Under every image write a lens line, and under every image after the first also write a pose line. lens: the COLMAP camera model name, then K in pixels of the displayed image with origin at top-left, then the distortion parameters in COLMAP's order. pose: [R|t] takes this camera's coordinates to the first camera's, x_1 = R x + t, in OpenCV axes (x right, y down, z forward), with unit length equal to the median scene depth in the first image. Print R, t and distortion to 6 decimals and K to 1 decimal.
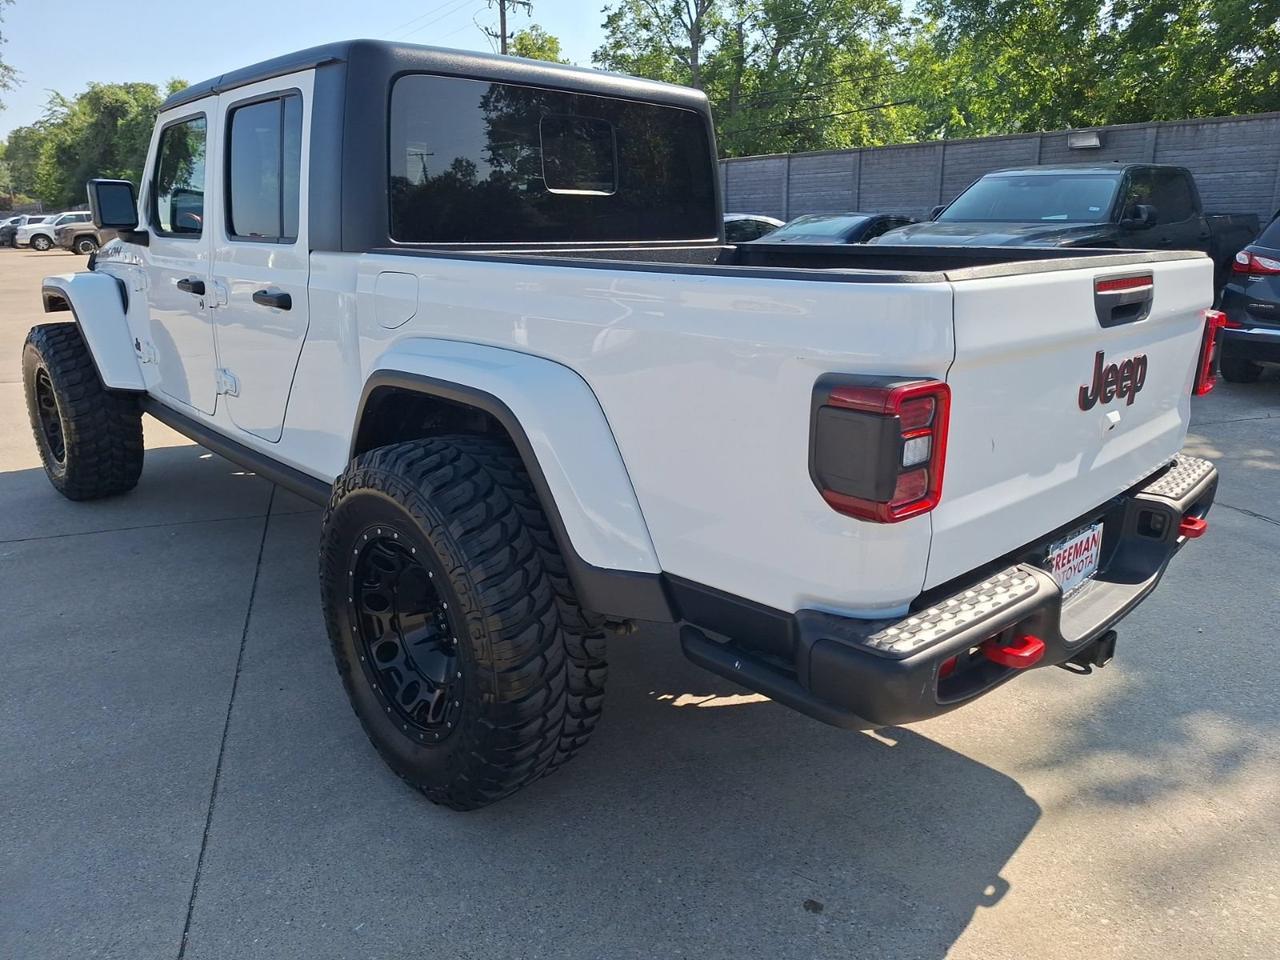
lens RADIAL K [[932.7, 0, 640.0], [0, 932.7, 480.0], [0, 0, 1]] dist [0.024379, -0.000133]
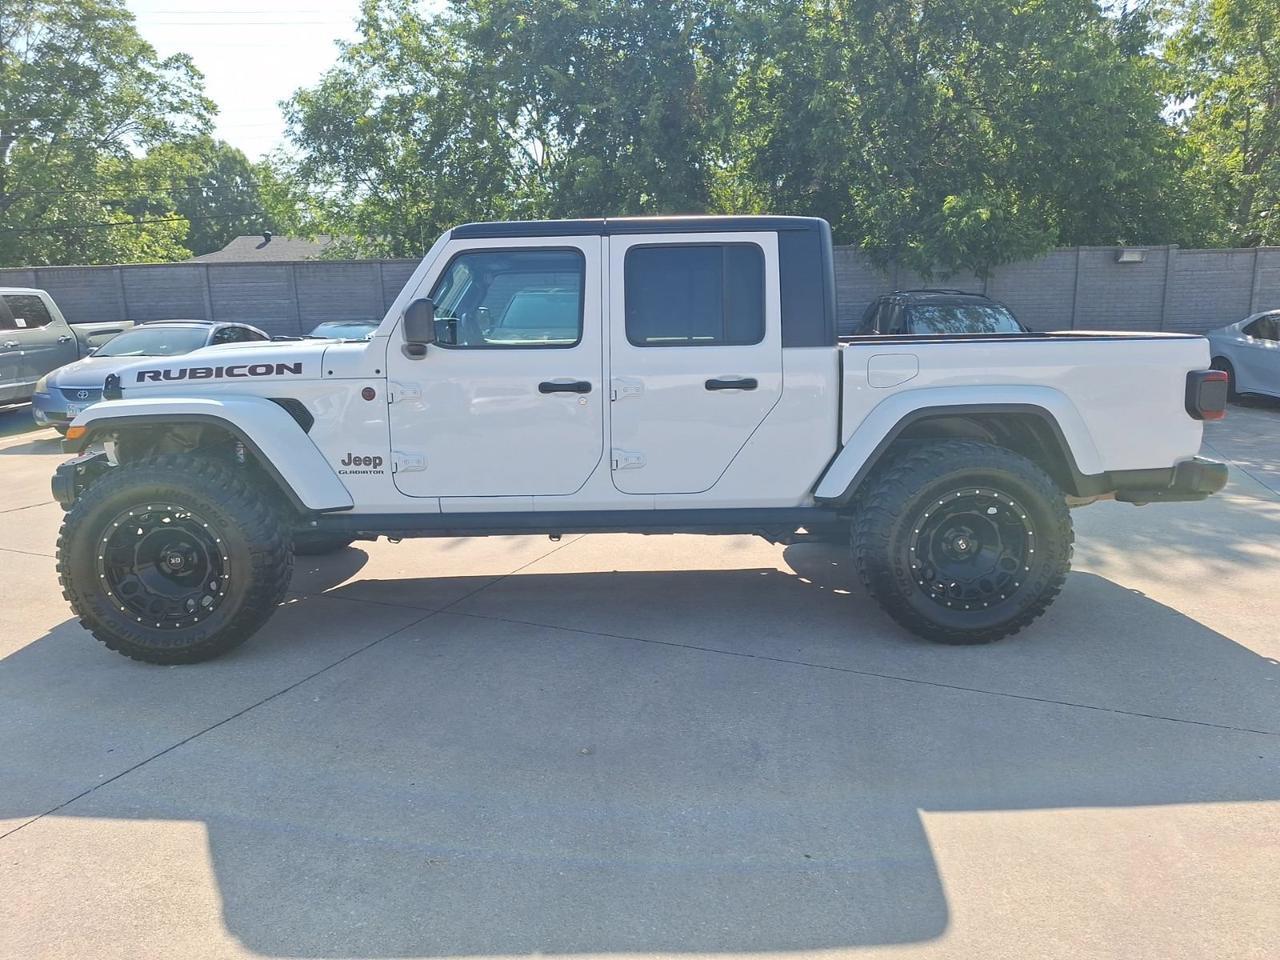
lens RADIAL K [[932.7, 0, 640.0], [0, 932.7, 480.0], [0, 0, 1]] dist [0.024379, -0.000133]
pose [[0.622095, -0.140044, 0.770315, -0.407460], [0.221517, 0.975155, -0.001610, -0.020261], [-0.750951, 0.171640, 0.637661, 0.058650]]
